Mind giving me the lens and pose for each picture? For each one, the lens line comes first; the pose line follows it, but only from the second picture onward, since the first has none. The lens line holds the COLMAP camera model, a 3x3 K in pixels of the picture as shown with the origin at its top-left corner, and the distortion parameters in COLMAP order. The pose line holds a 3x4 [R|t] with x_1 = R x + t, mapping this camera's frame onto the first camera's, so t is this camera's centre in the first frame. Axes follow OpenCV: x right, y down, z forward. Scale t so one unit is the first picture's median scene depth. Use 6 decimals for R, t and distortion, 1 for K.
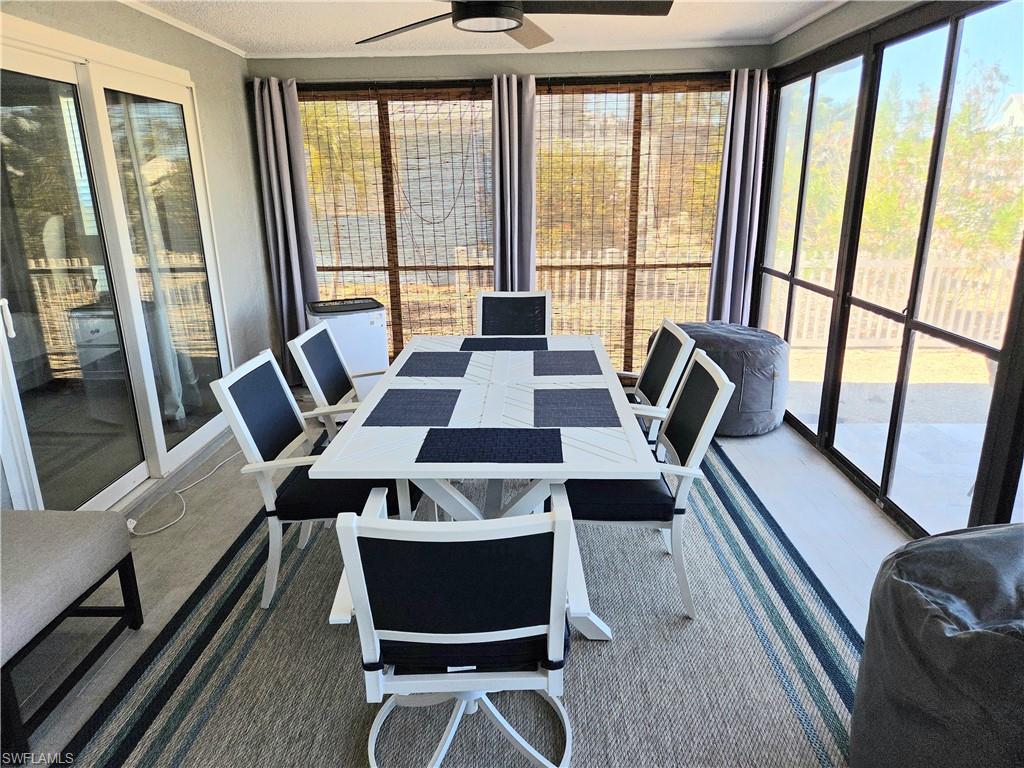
lens RADIAL K [[676.6, 0, 502.5], [0, 676.6, 379.4], [0, 0, 1]] dist [0.061511, -0.055753]
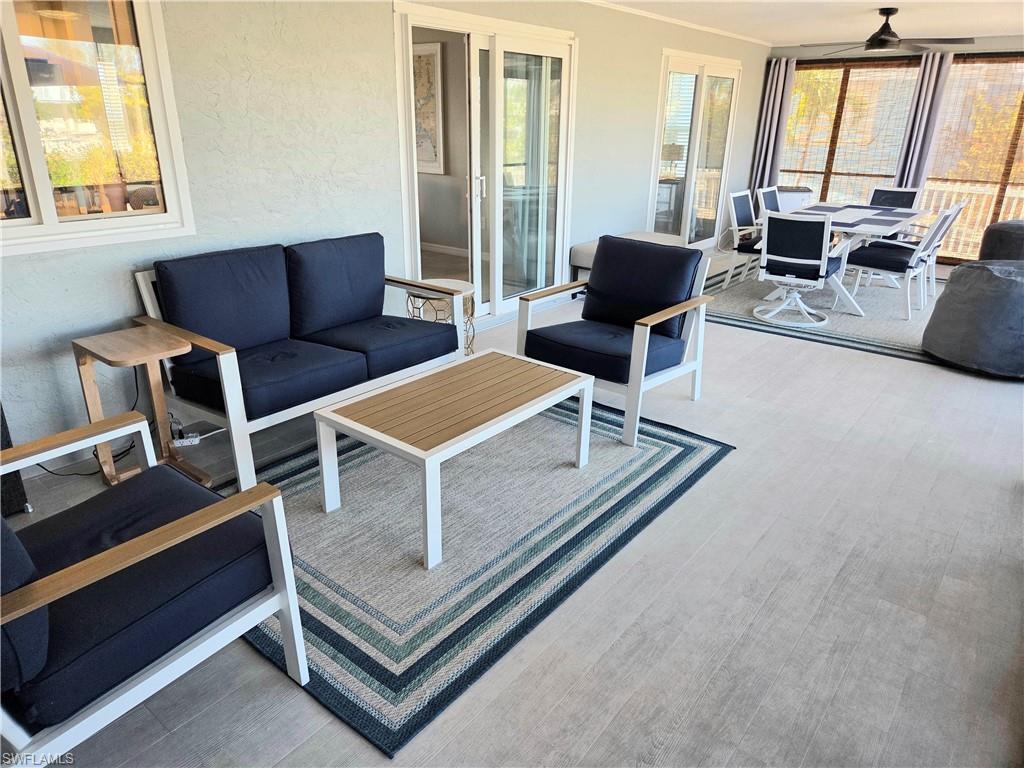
lens RADIAL K [[673.8, 0, 496.9], [0, 673.8, 386.5], [0, 0, 1]] dist [0.059057, -0.054164]
pose [[0.790306, 0.248139, -0.560217, 0.288251], [-0.193698, 0.968614, 0.155780, 0.259346], [0.581289, -0.014601, 0.813566, -0.903734]]
